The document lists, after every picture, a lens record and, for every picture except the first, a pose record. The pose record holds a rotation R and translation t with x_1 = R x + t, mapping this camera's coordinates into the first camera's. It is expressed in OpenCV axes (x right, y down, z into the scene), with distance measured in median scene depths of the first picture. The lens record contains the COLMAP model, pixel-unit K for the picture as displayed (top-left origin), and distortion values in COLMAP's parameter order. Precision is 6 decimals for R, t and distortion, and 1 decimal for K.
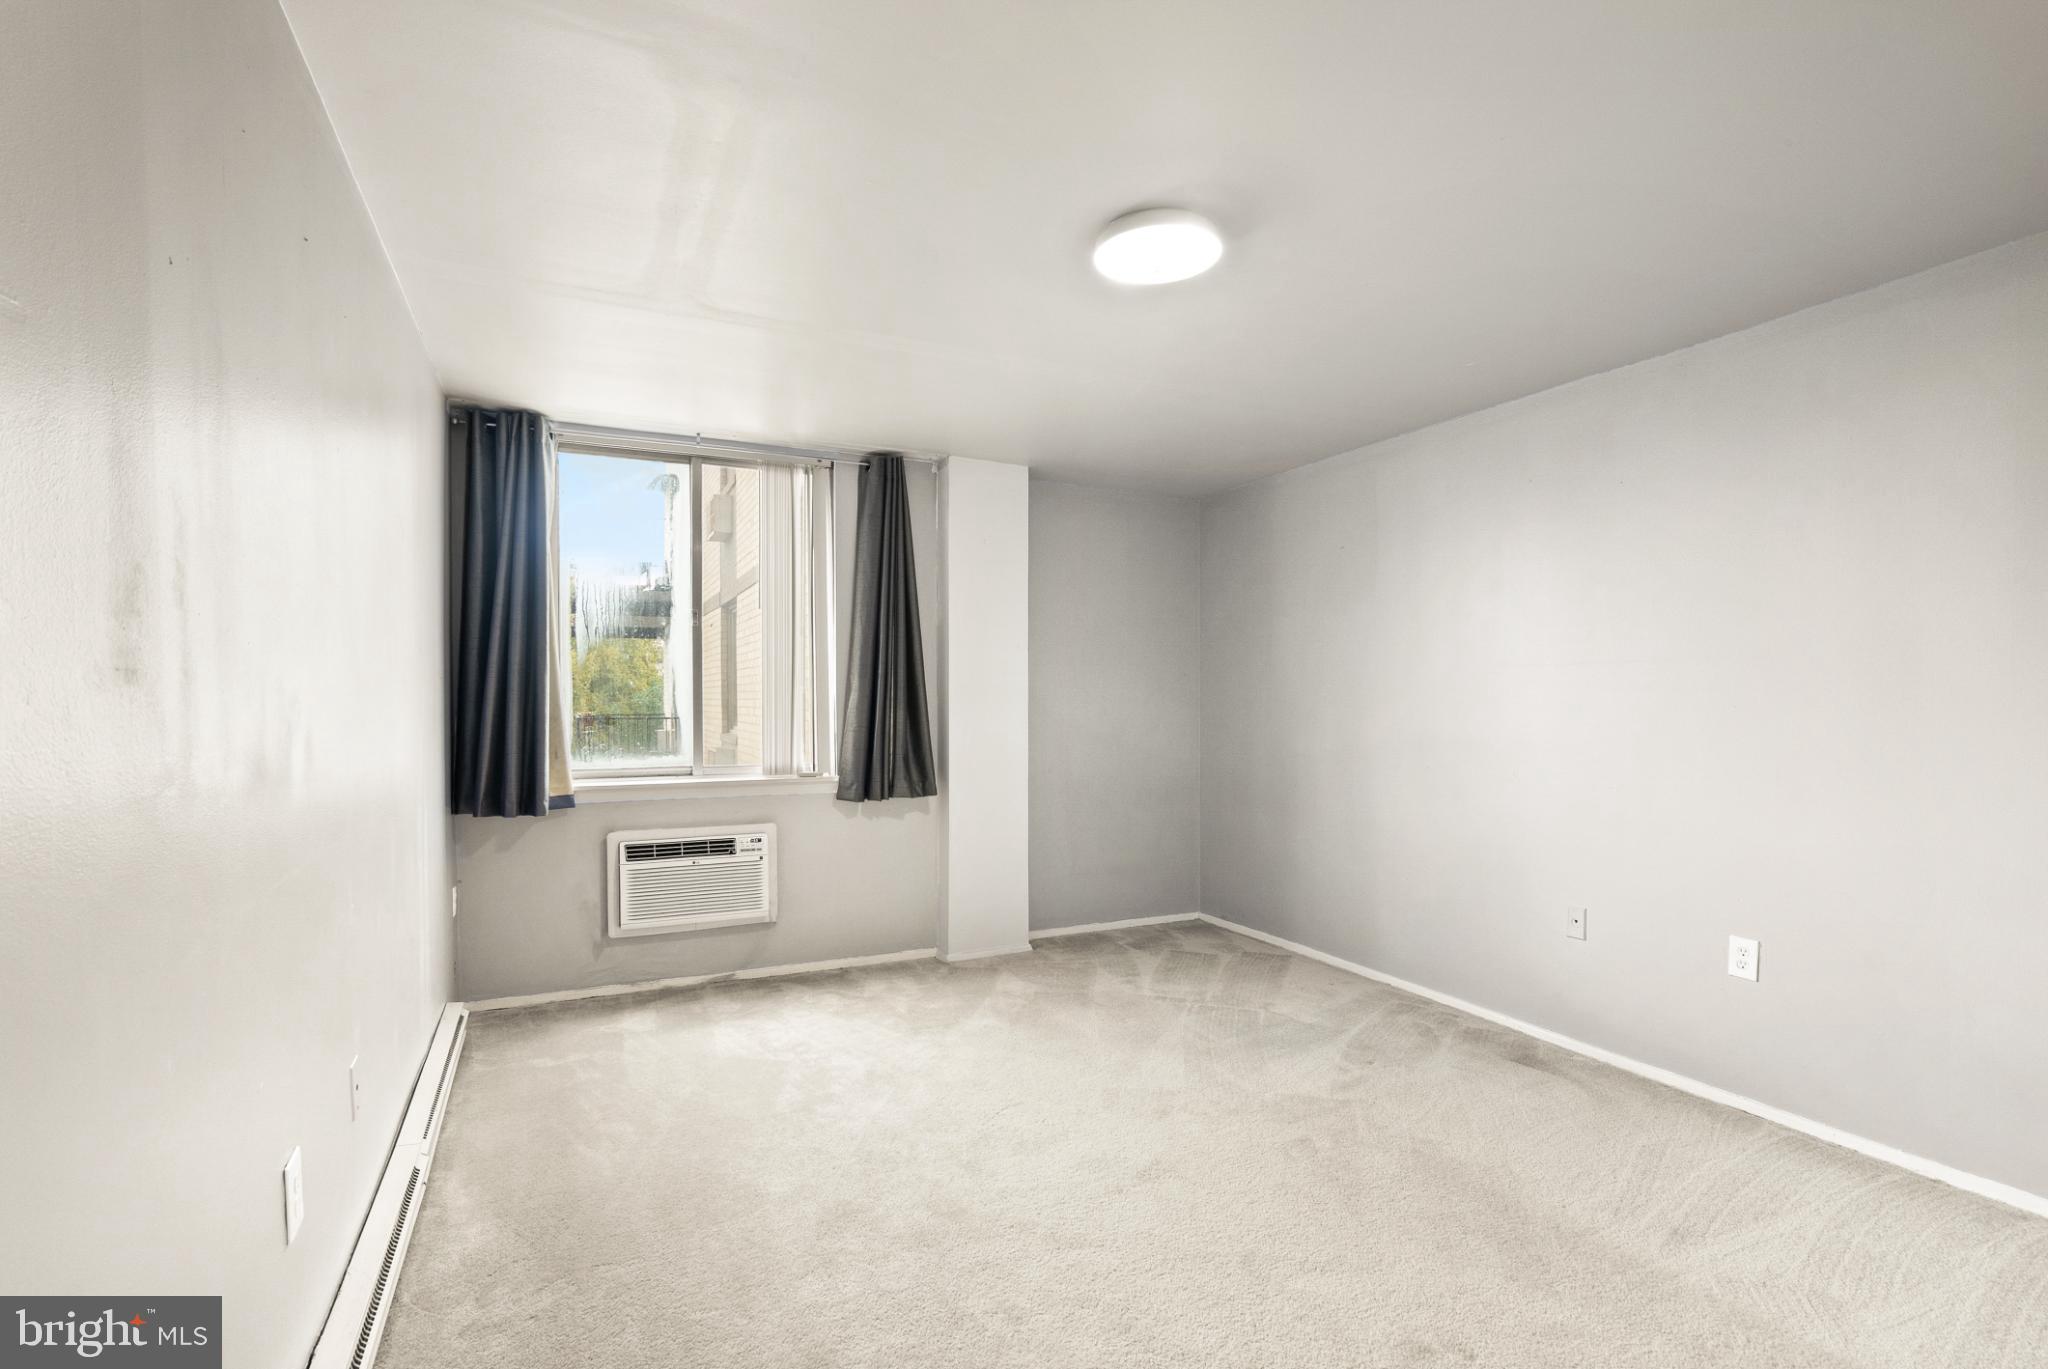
lens RADIAL K [[956.7, 0, 1048.8], [0, 956.7, 713.2], [0, 0, 1]] dist [-0.002789, 0.000105]
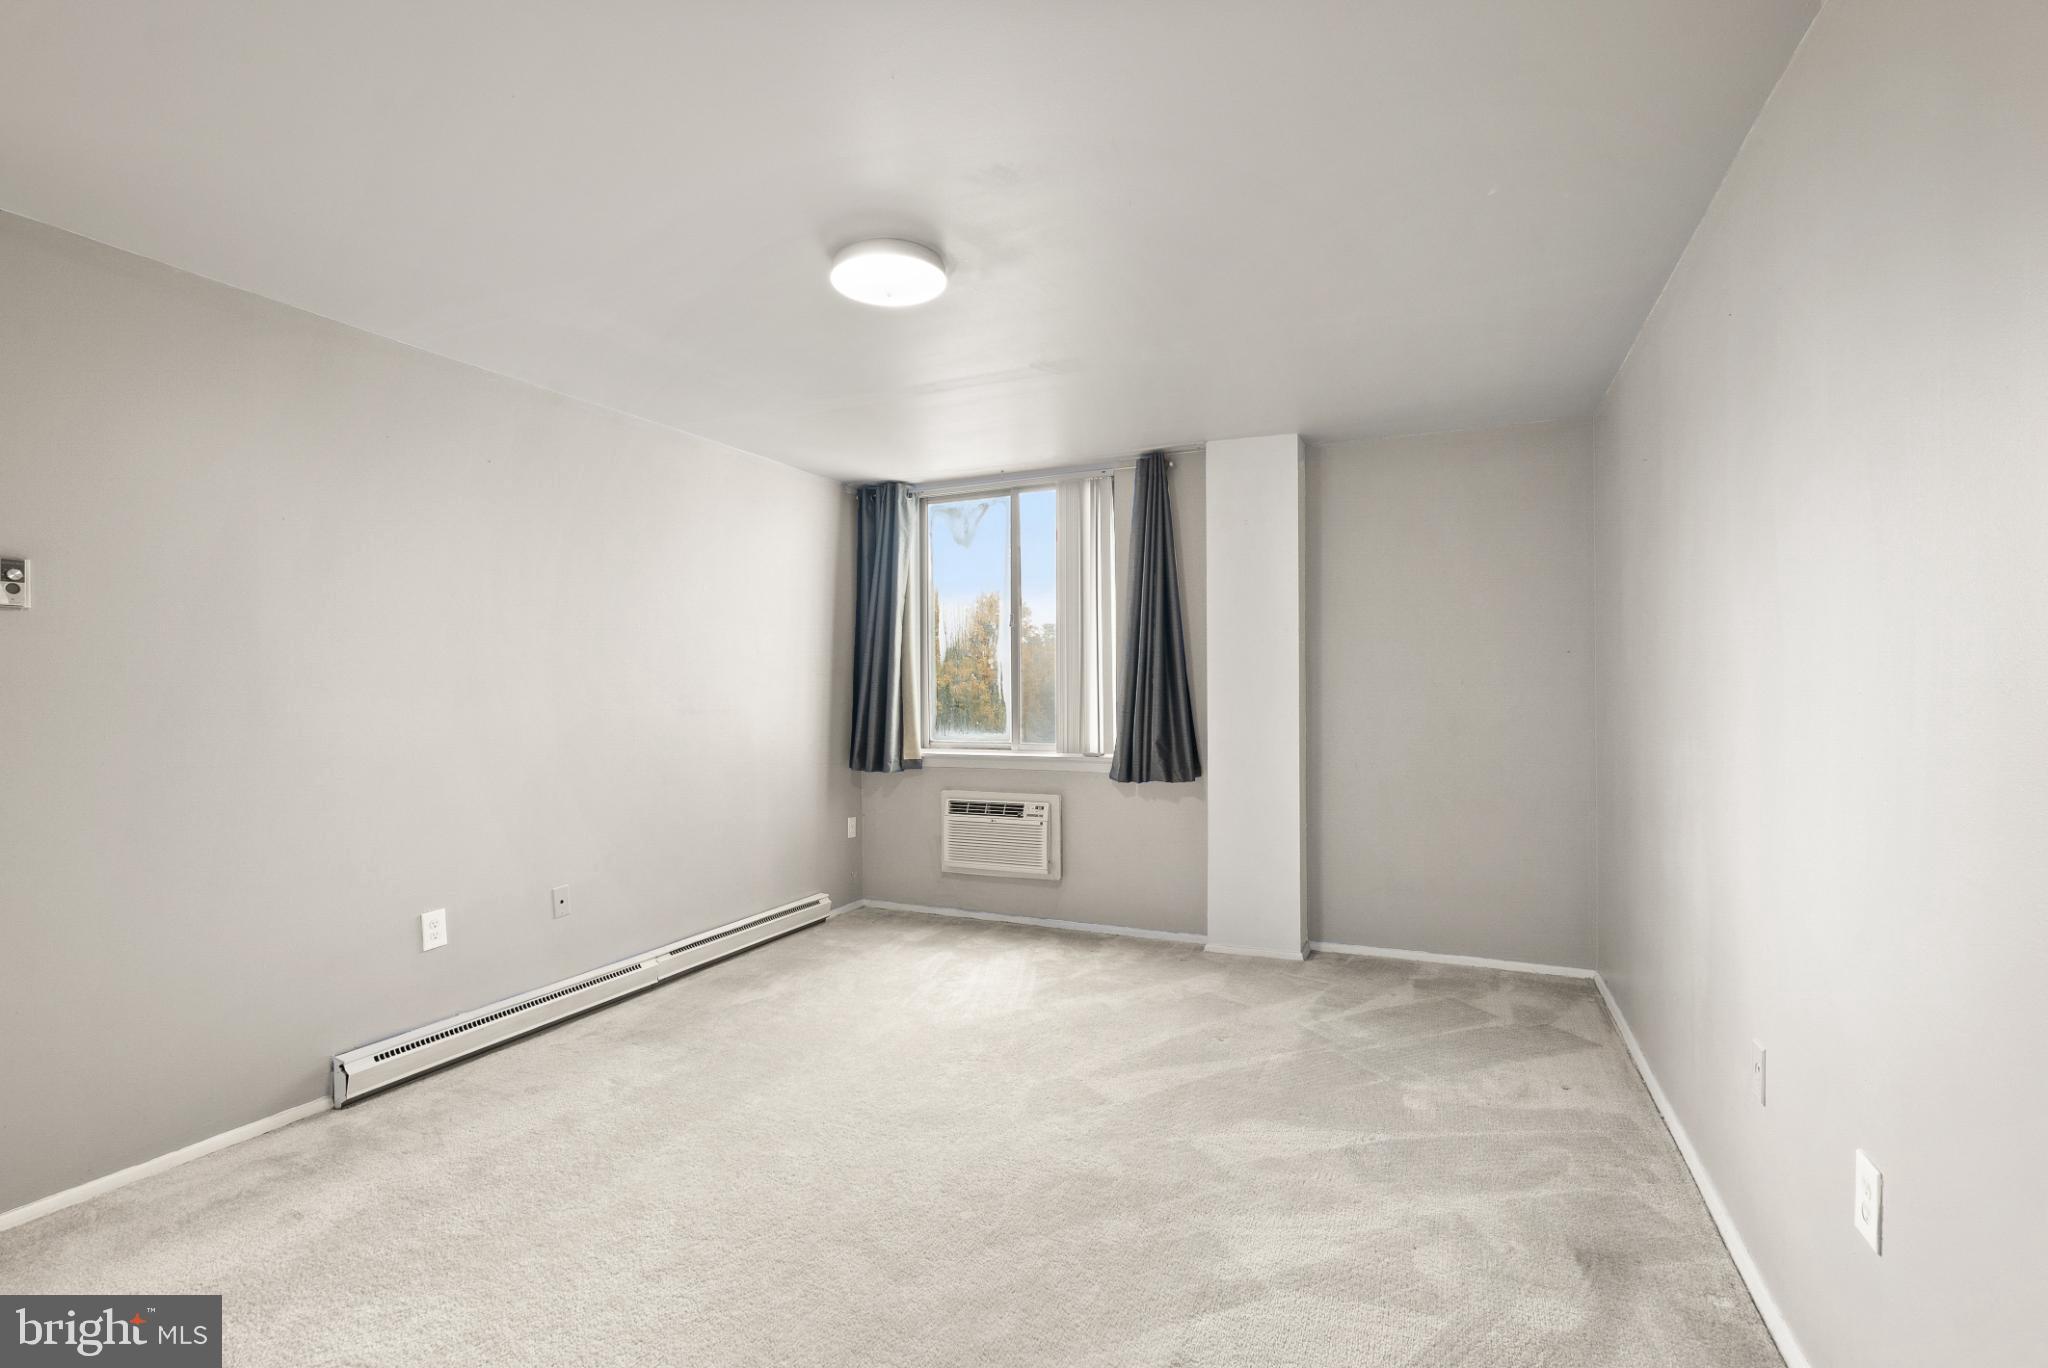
lens RADIAL K [[957.9, 0, 1019.7], [0, 957.9, 691.5], [0, 0, 1]] dist [-0.000894, 0.000552]
pose [[0.630784, -0.002158, -0.775955, 0.589465], [-0.004411, 0.999970, -0.006366, -0.002060], [0.775946, 0.007438, 0.630756, 0.240667]]
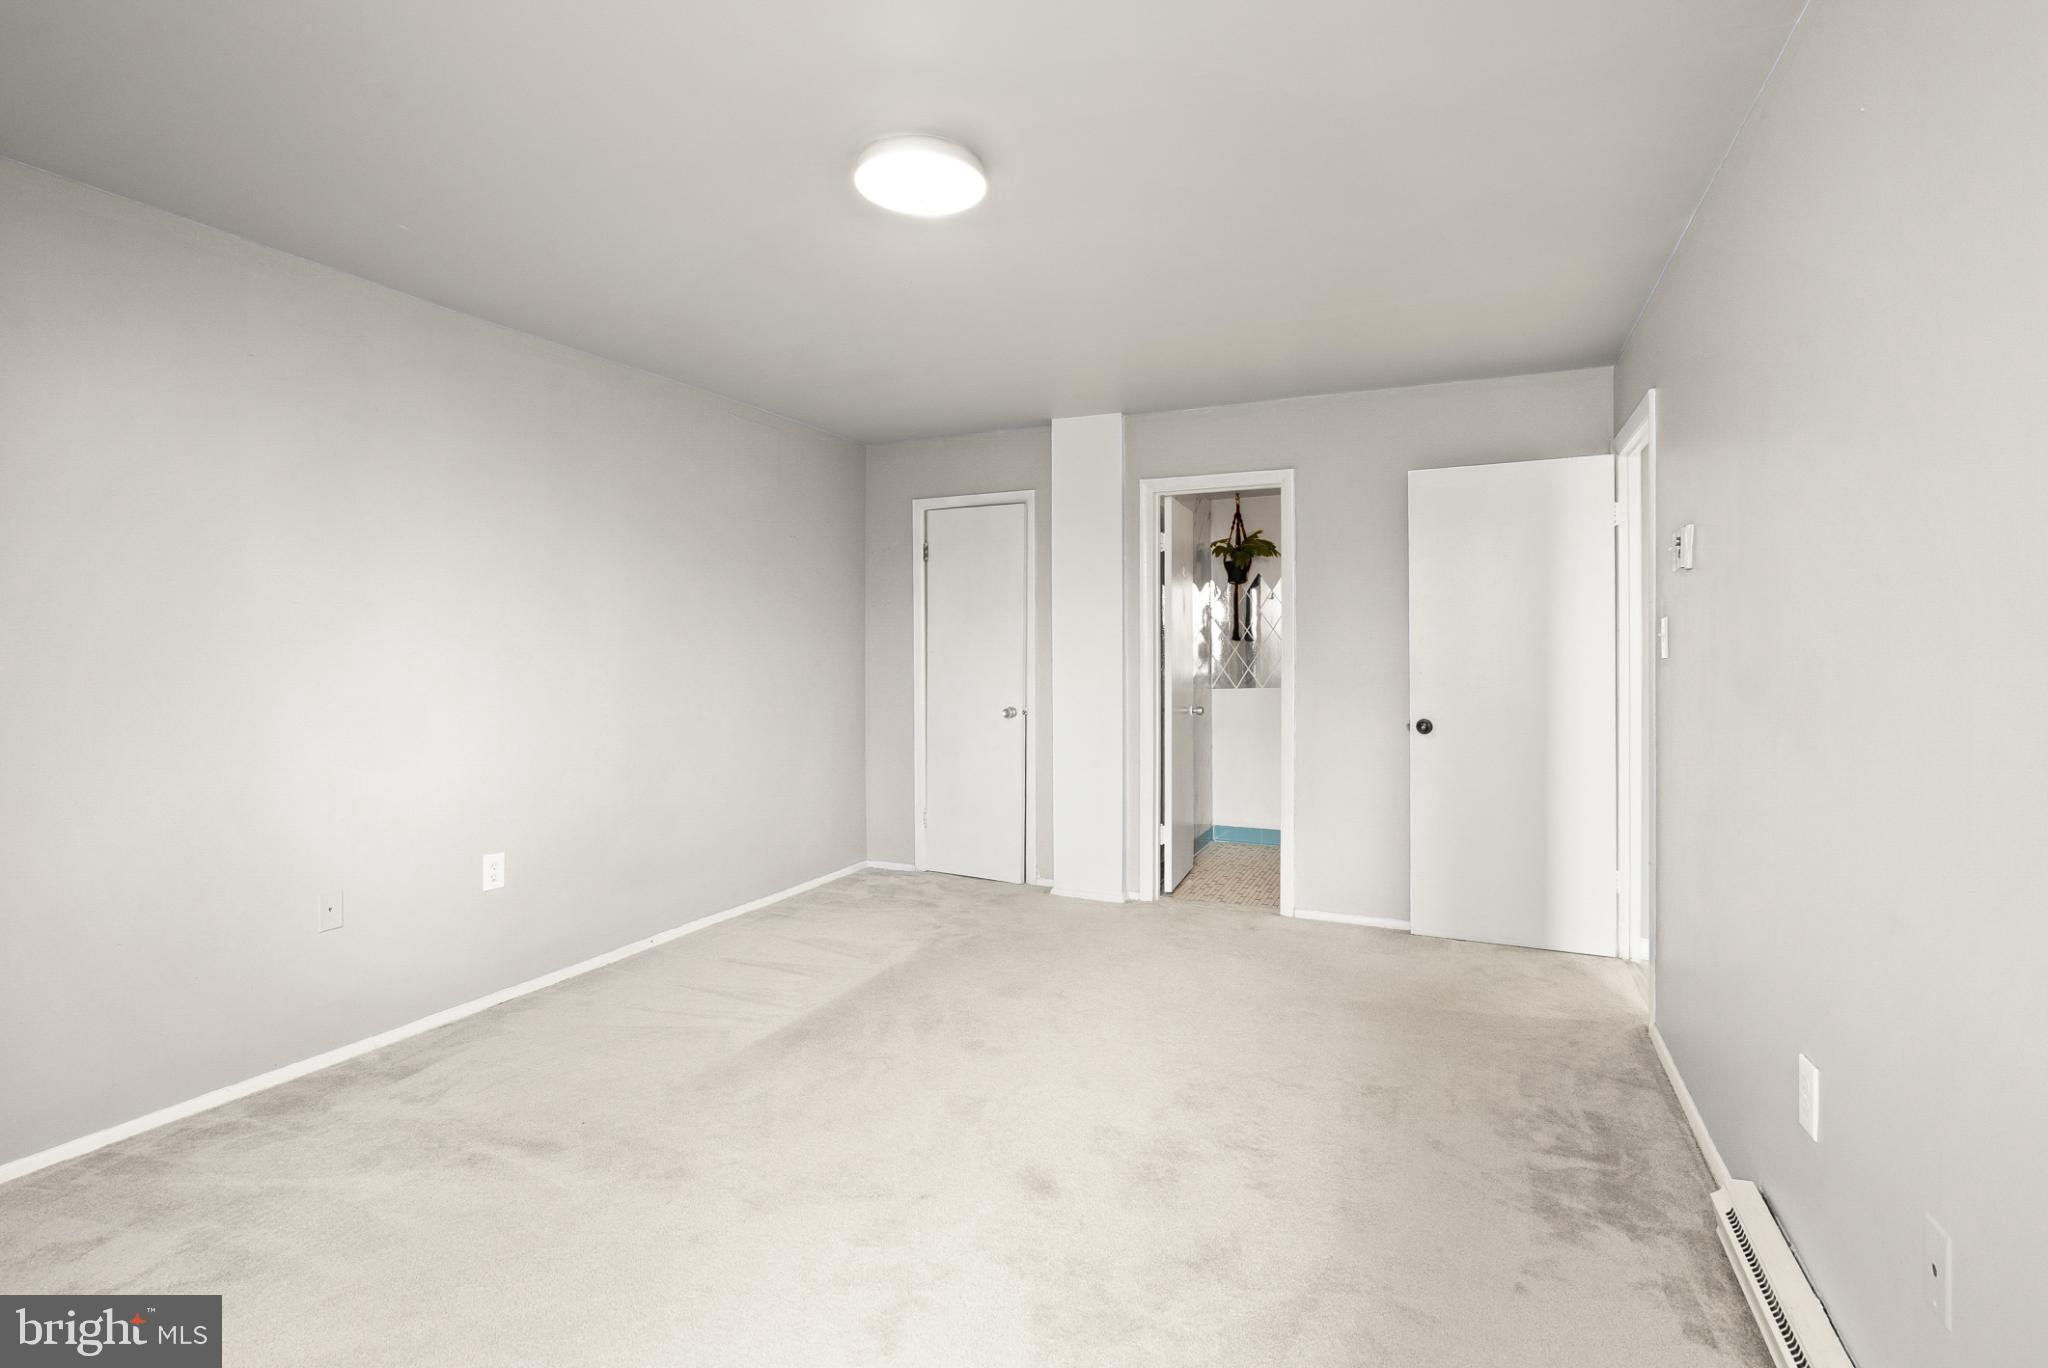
lens RADIAL K [[948.2, 0, 1024.0], [0, 948.2, 684.0], [0, 0, 1]] dist [0.000905, 0.001132]
pose [[-0.622509, -0.033088, 0.781913, -0.383218], [0.007965, 0.998786, 0.048606, -0.011897], [-0.782572, 0.036486, -0.621489, 0.847982]]
